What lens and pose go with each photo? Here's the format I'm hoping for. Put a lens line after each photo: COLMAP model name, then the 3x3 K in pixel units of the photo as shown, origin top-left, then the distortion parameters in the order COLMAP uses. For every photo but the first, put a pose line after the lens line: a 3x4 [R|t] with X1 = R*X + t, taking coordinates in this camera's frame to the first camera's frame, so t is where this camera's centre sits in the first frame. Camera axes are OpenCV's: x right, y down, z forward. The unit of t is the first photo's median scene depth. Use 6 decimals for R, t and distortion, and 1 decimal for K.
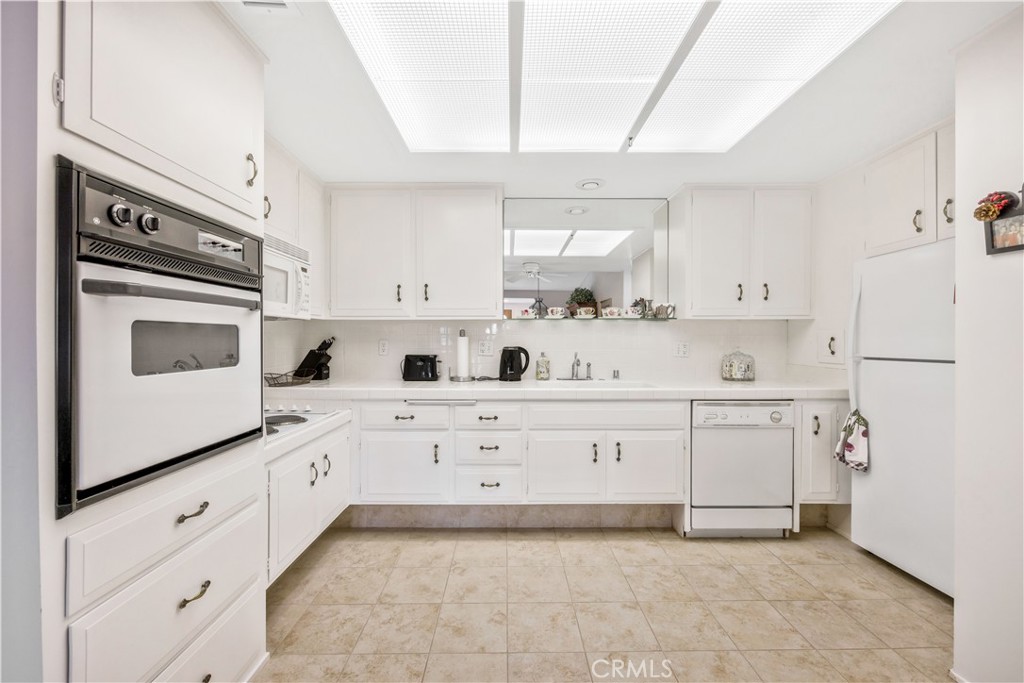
lens RADIAL K [[412.3, 0, 514.1], [0, 412.3, 337.3], [0, 0, 1]] dist [-0.000204, 0.000519]
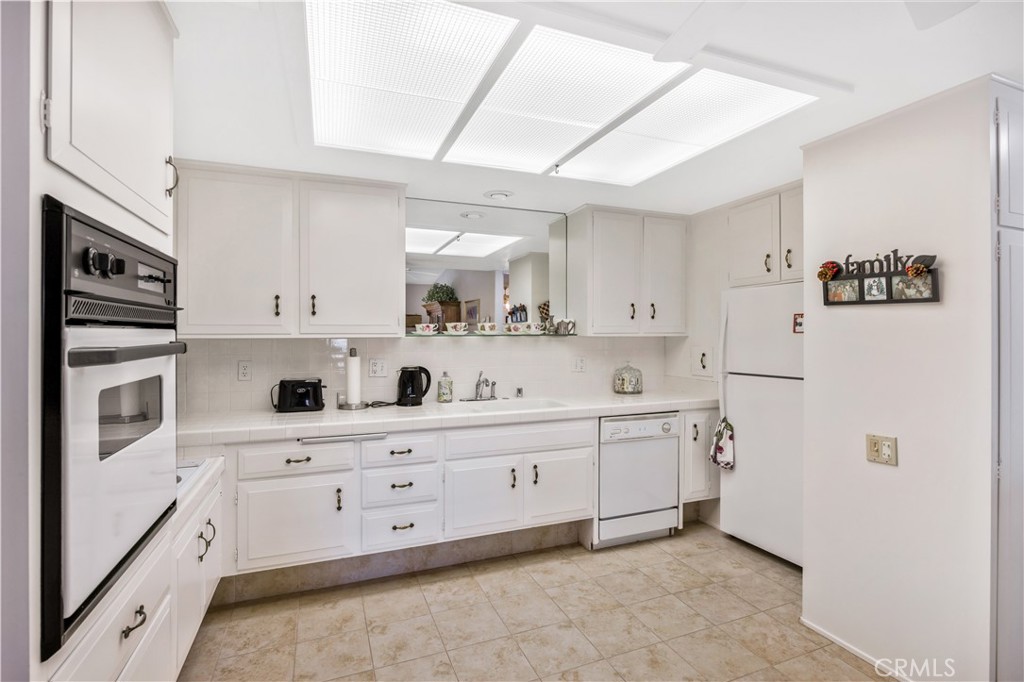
lens RADIAL K [[483.2, 0, 518.4], [0, 483.2, 330.9], [0, 0, 1]] dist [-0.008155, 0.001295]
pose [[0.931361, 0.001405, 0.364095, -0.206284], [-0.000454, 0.999996, -0.002697, -0.062477], [-0.364098, 0.002346, 0.931358, -0.061986]]
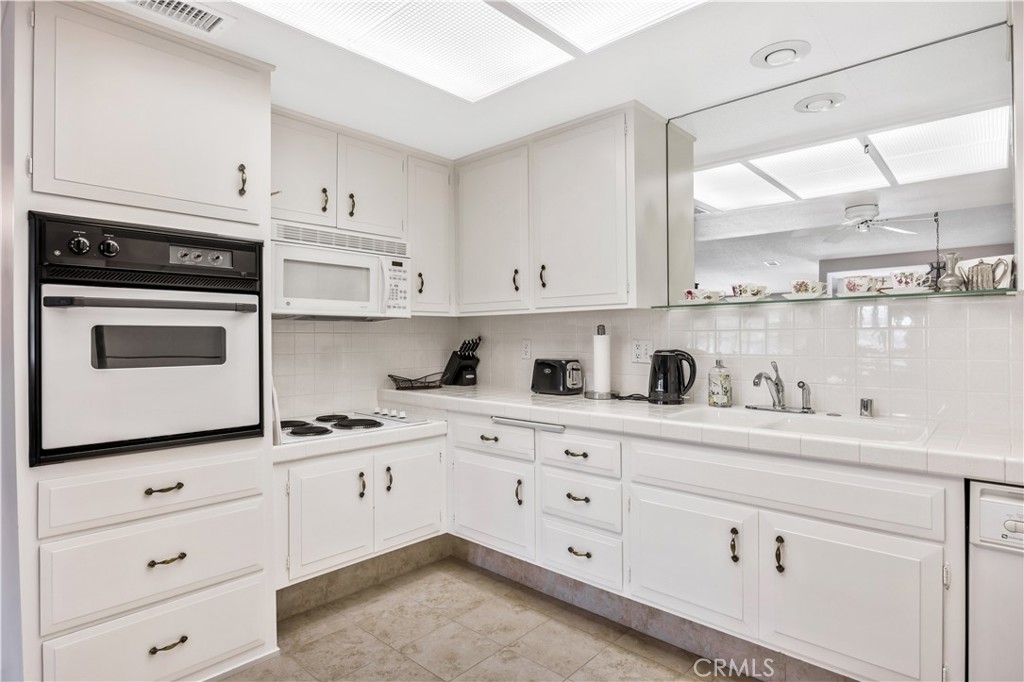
lens RADIAL K [[548.6, 0, 509.5], [0, 548.6, 333.2], [0, 0, 1]] dist [-0.005662, 0.002585]
pose [[0.729998, -0.009248, -0.683387, 0.479580], [0.006573, 0.999957, -0.006511, 0.000823], [0.683418, 0.000261, 0.730027, 0.260766]]
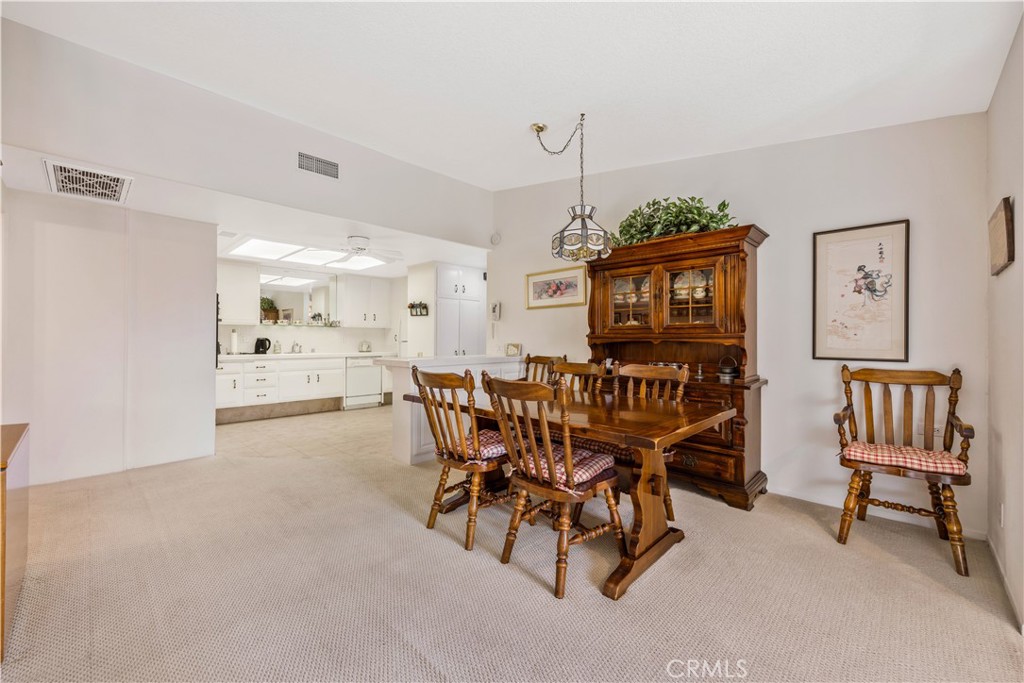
lens RADIAL K [[412.3, 0, 513.7], [0, 412.3, 343.3], [0, 0, 1]] dist [-0.000204, 0.000519]
pose [[0.704549, -0.003080, 0.709649, -0.716468], [-0.005162, 0.999942, 0.009465, 0.029831], [-0.709637, -0.010331, 0.704492, -1.687051]]
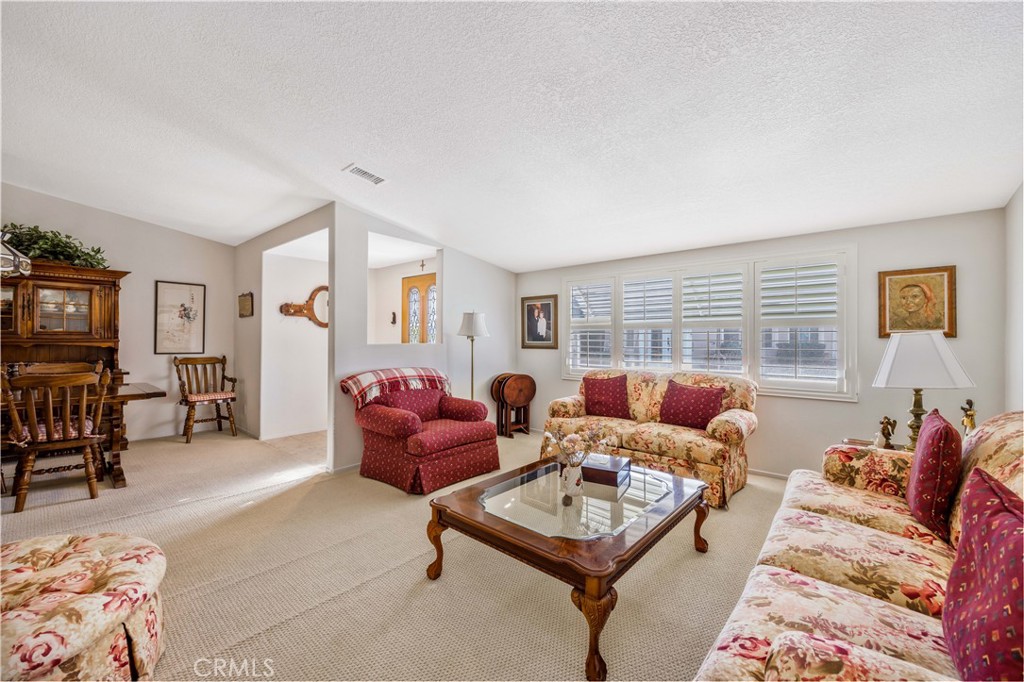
lens RADIAL K [[412.3, 0, 518.1], [0, 412.3, 336.3], [0, 0, 1]] dist [-0.000204, 0.000519]
pose [[-0.744514, 0.003461, 0.667598, -1.951022], [-0.006392, 0.999904, -0.012311, 0.007980], [-0.667576, -0.013433, -0.744420, -1.146293]]
